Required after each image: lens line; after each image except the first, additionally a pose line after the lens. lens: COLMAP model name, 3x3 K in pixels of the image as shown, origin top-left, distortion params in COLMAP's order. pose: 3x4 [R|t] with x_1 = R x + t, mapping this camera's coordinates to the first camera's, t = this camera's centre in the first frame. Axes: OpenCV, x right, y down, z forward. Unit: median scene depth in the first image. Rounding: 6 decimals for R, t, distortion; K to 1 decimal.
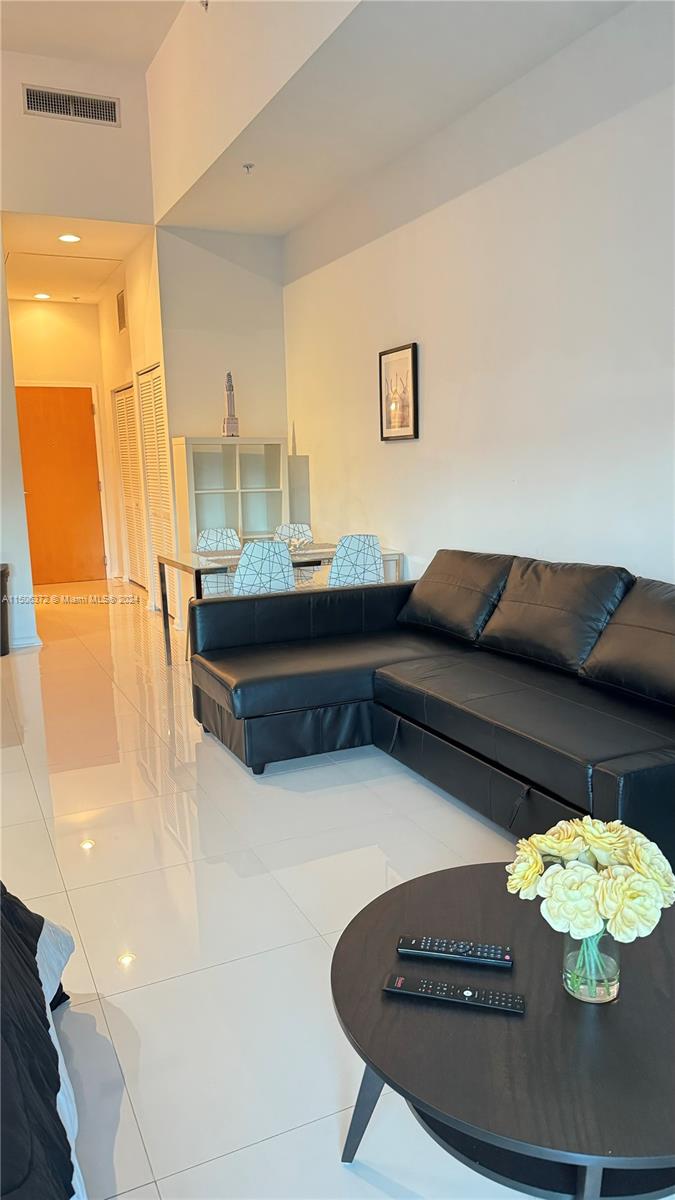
lens RADIAL K [[840.3, 0, 338.4], [0, 840.3, 613.4], [0, 0, 1]] dist [0.011507, 0.001482]
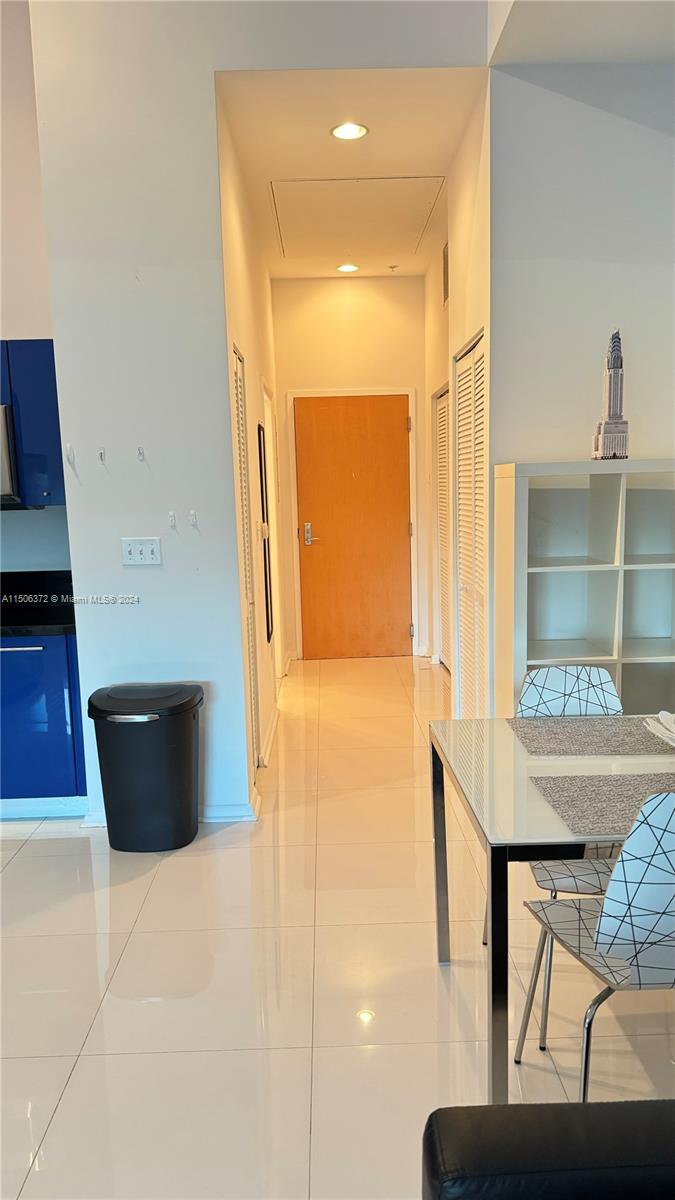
lens RADIAL K [[815.6, 0, 337.4], [0, 815.6, 607.6], [0, 0, 1]] dist [0.181839, -0.259308]
pose [[0.910447, 0.054738, -0.409988, -0.065603], [-0.064565, 0.997862, -0.010151, -0.102785], [0.408556, 0.035712, 0.912034, 0.467916]]
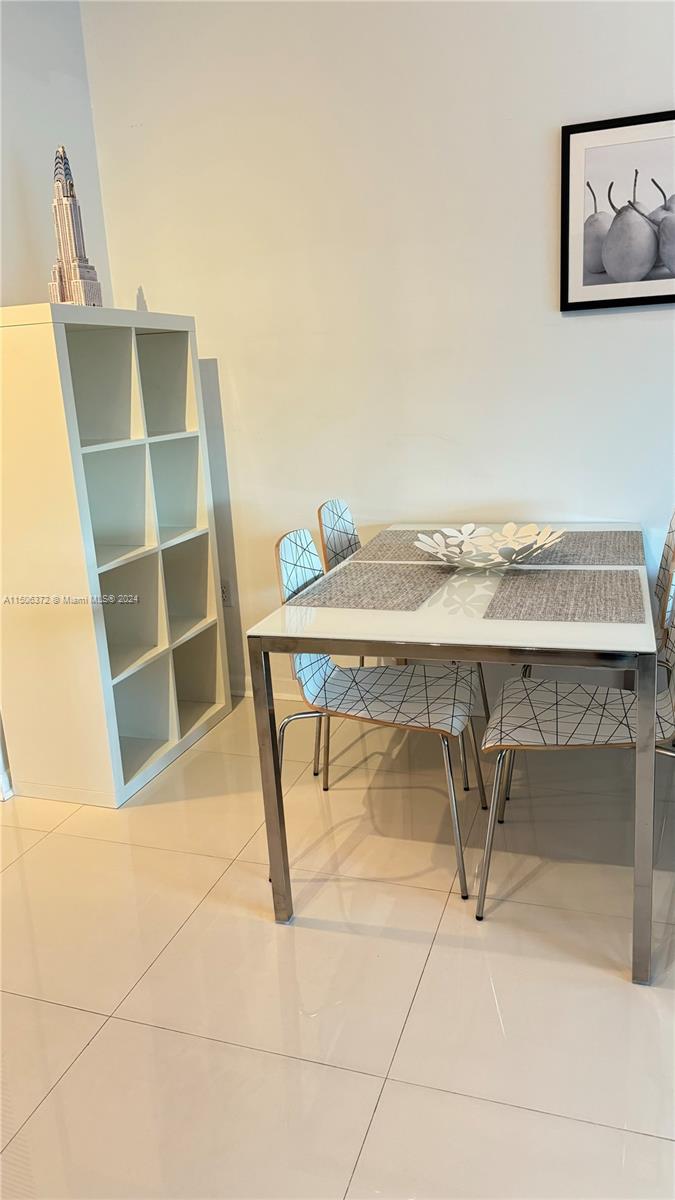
lens RADIAL K [[838.2, 0, 337.5], [0, 838.2, 600.0], [0, 0, 1]] dist [0.181365, -0.293896]
pose [[0.689146, -0.199669, 0.696571, -0.363035], [0.168589, 0.979088, 0.113859, -0.095240], [-0.704738, 0.038969, 0.708396, 0.602425]]
